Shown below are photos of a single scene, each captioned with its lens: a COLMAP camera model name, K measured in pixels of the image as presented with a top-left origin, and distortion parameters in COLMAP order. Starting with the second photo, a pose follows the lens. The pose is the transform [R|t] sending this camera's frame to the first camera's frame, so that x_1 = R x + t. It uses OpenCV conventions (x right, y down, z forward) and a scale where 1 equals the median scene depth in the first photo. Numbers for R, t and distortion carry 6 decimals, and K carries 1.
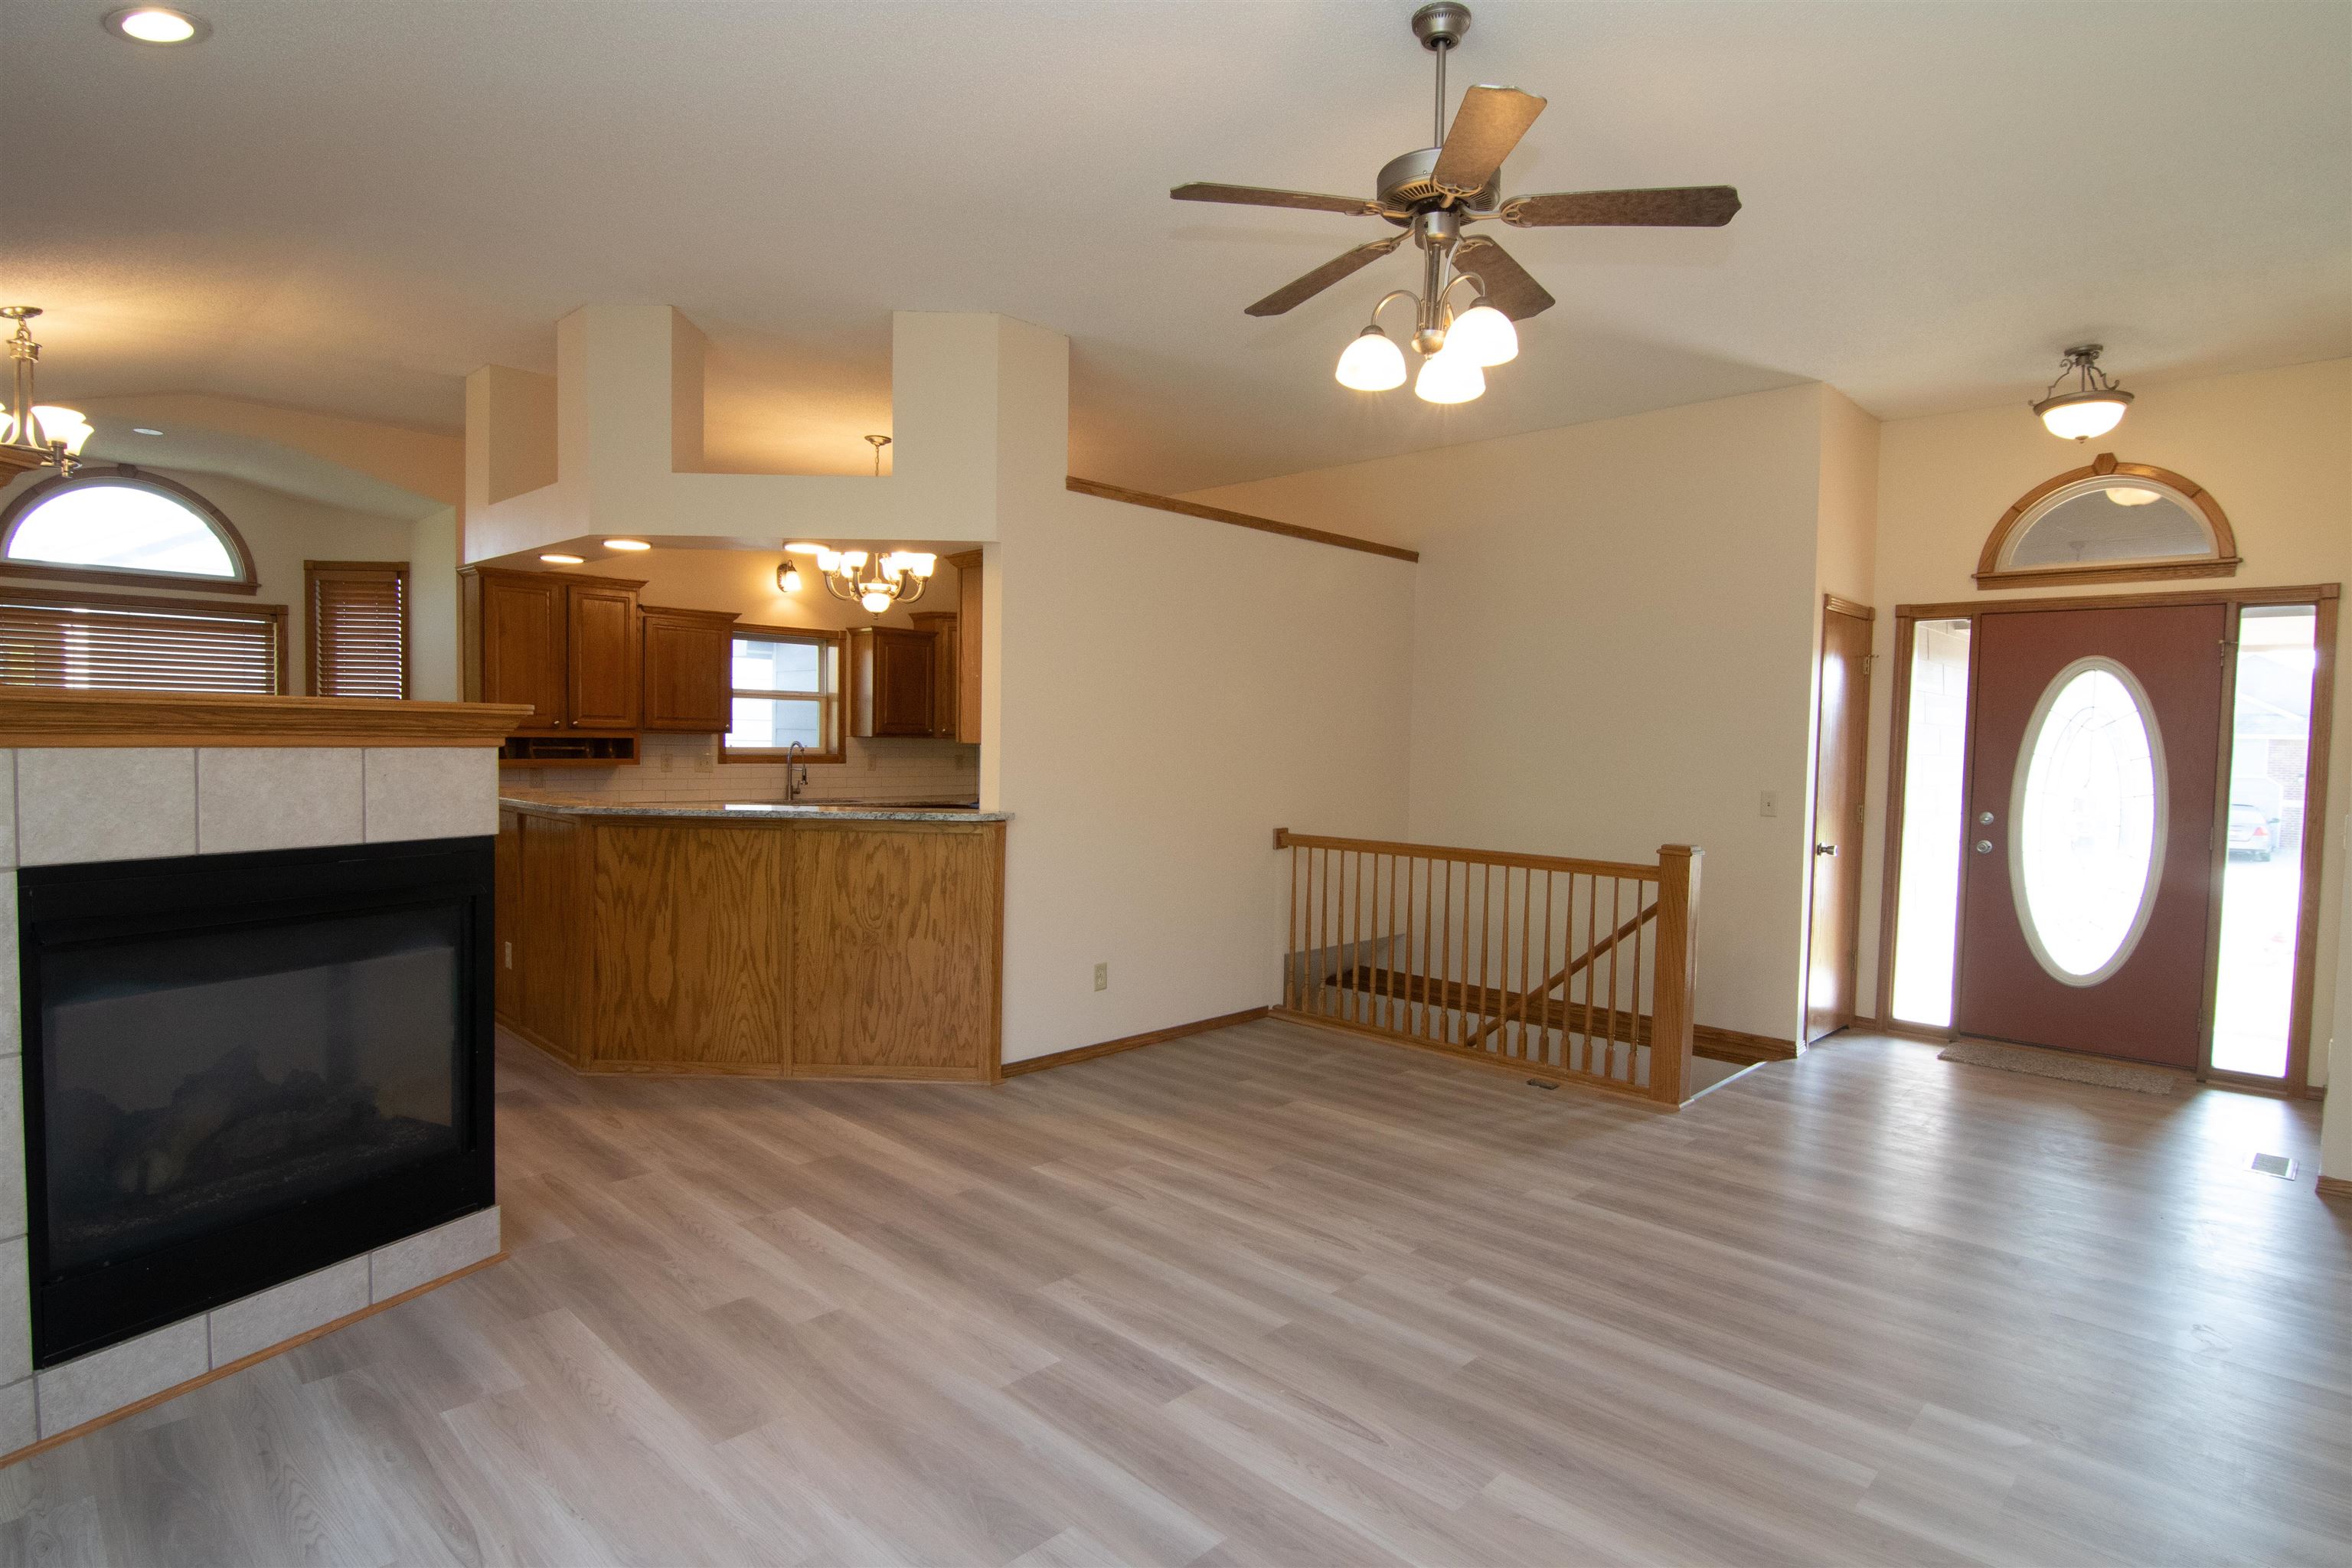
lens RADIAL K [[1209.3, 0, 1179.2], [0, 1209.3, 800.9], [0, 0, 1]] dist [-0.002614, -0.012918]
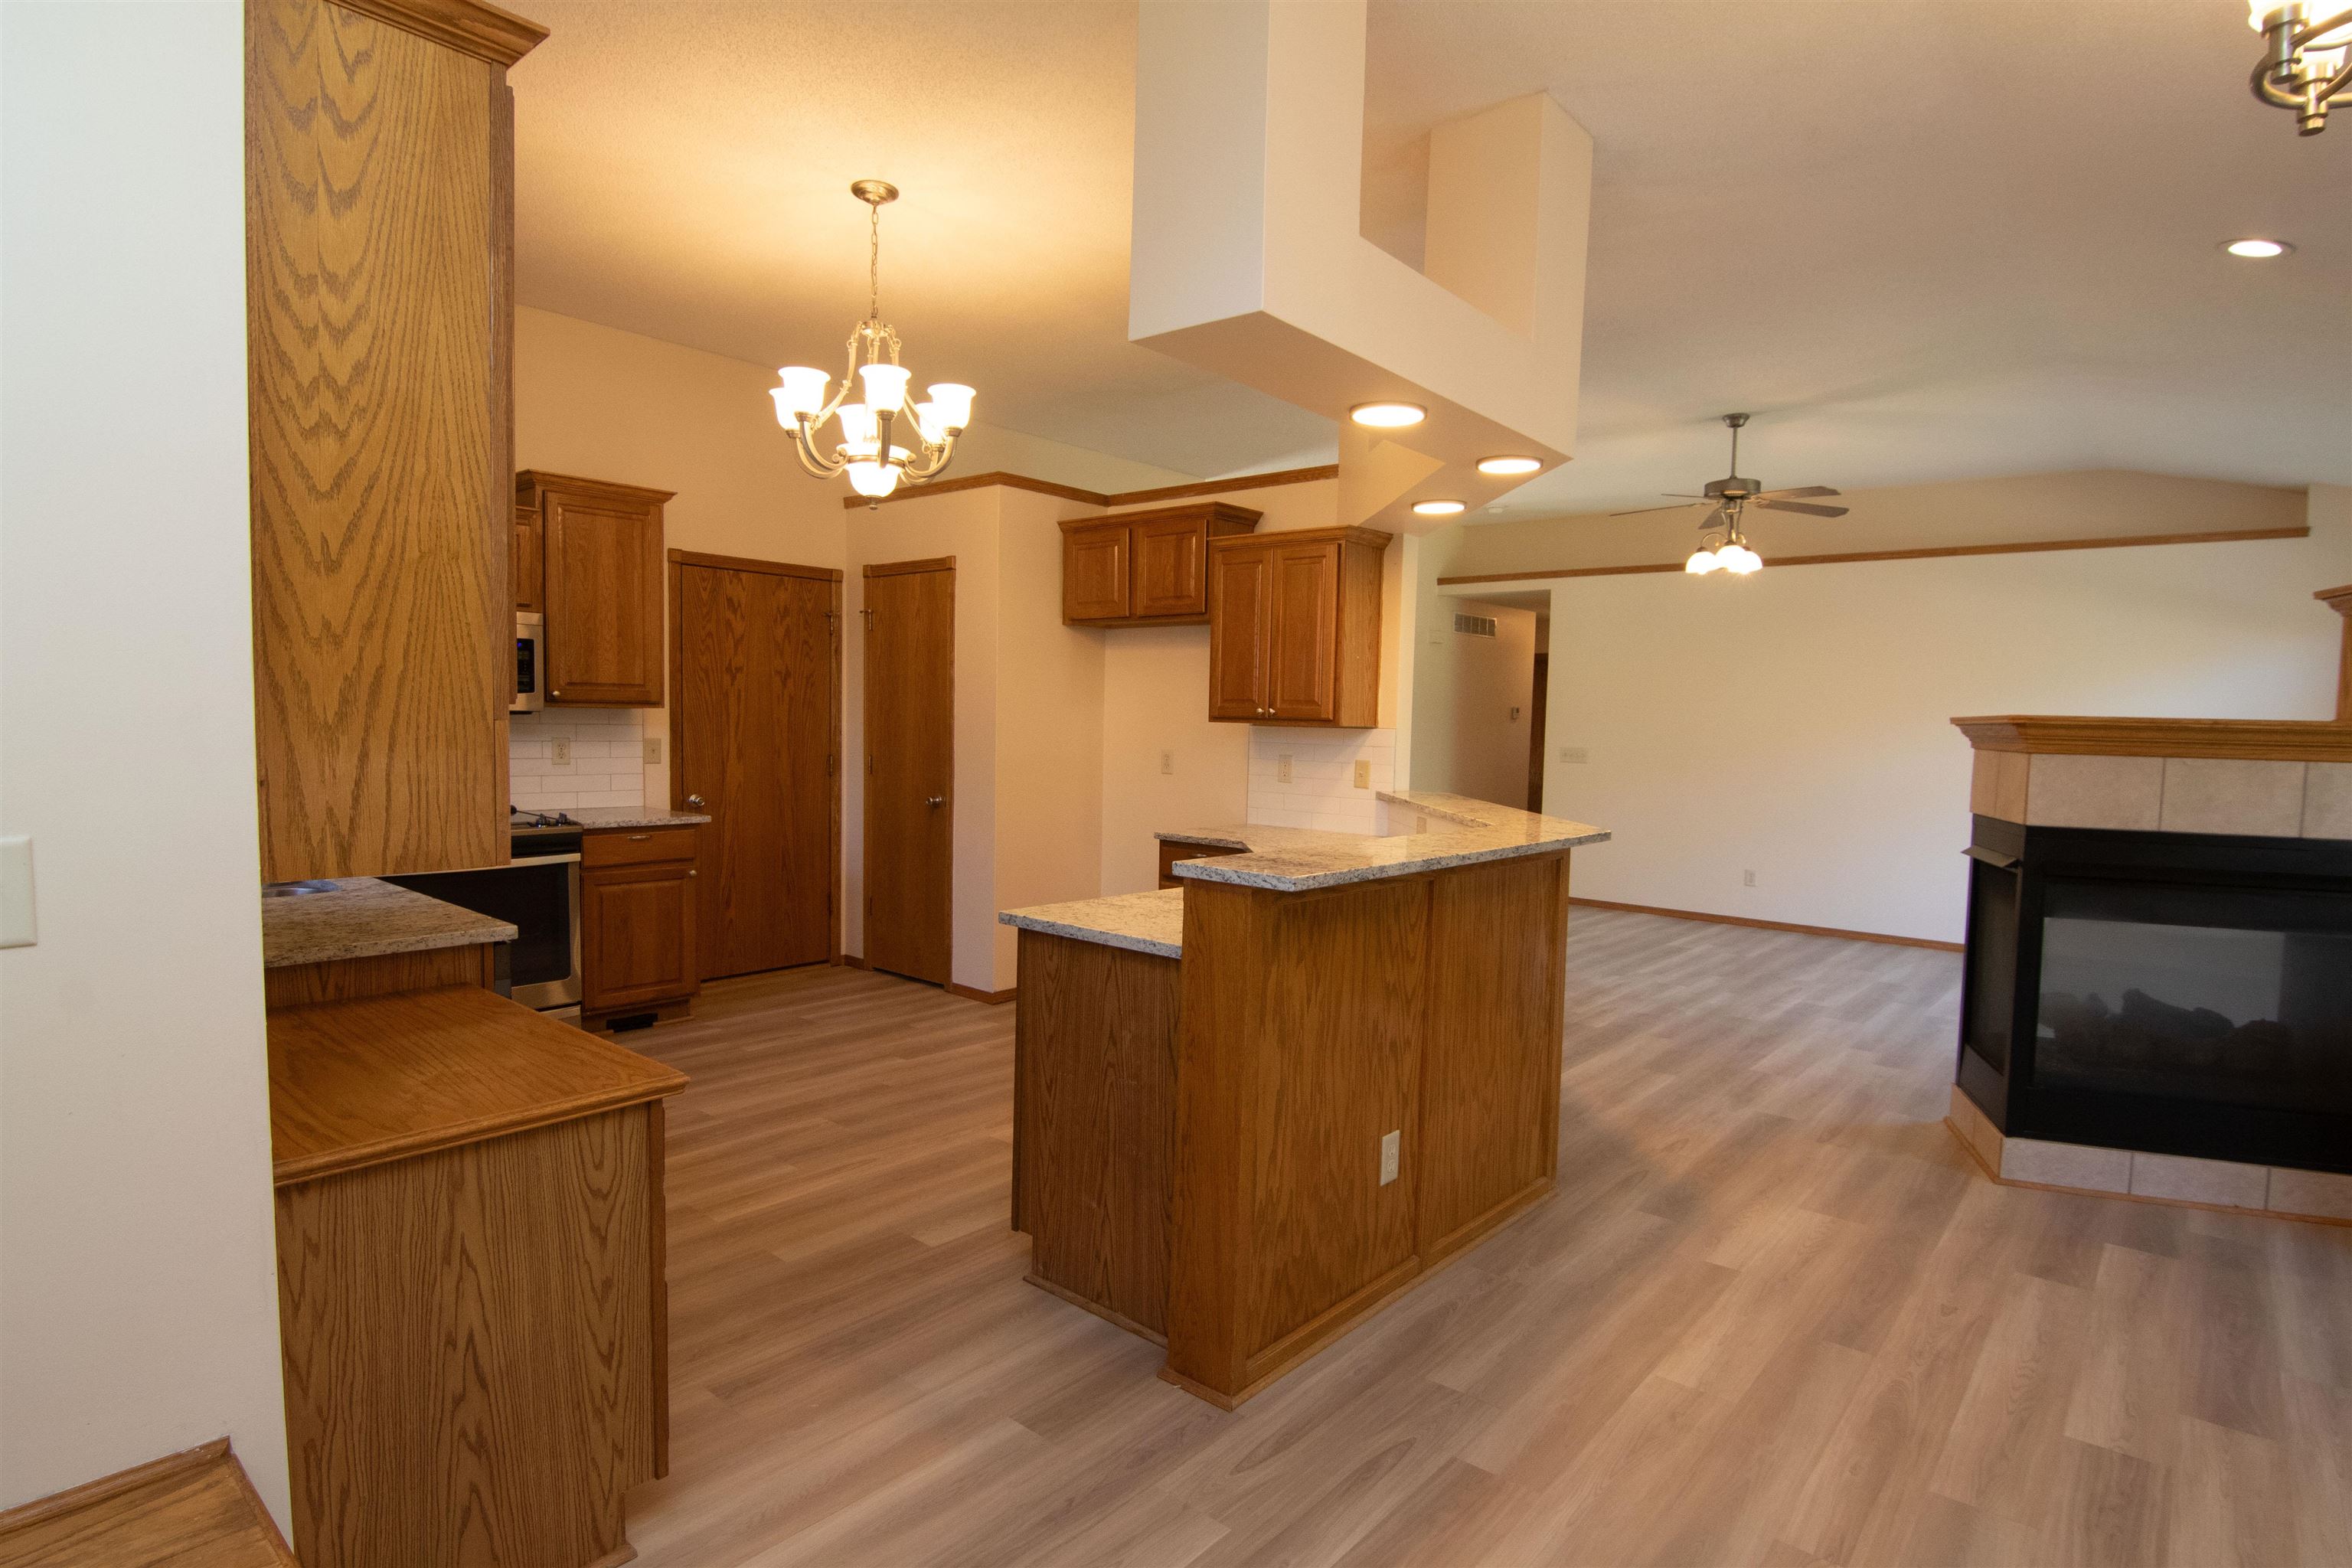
lens RADIAL K [[1213.1, 0, 1179.0], [0, 1213.1, 800.9], [0, 0, 1]] dist [-0.000561, -0.012715]
pose [[-0.059450, -0.094523, 0.993746, -0.726786], [0.026276, 0.995014, 0.096216, -0.054408], [-0.997885, 0.031831, -0.056670, 0.765643]]
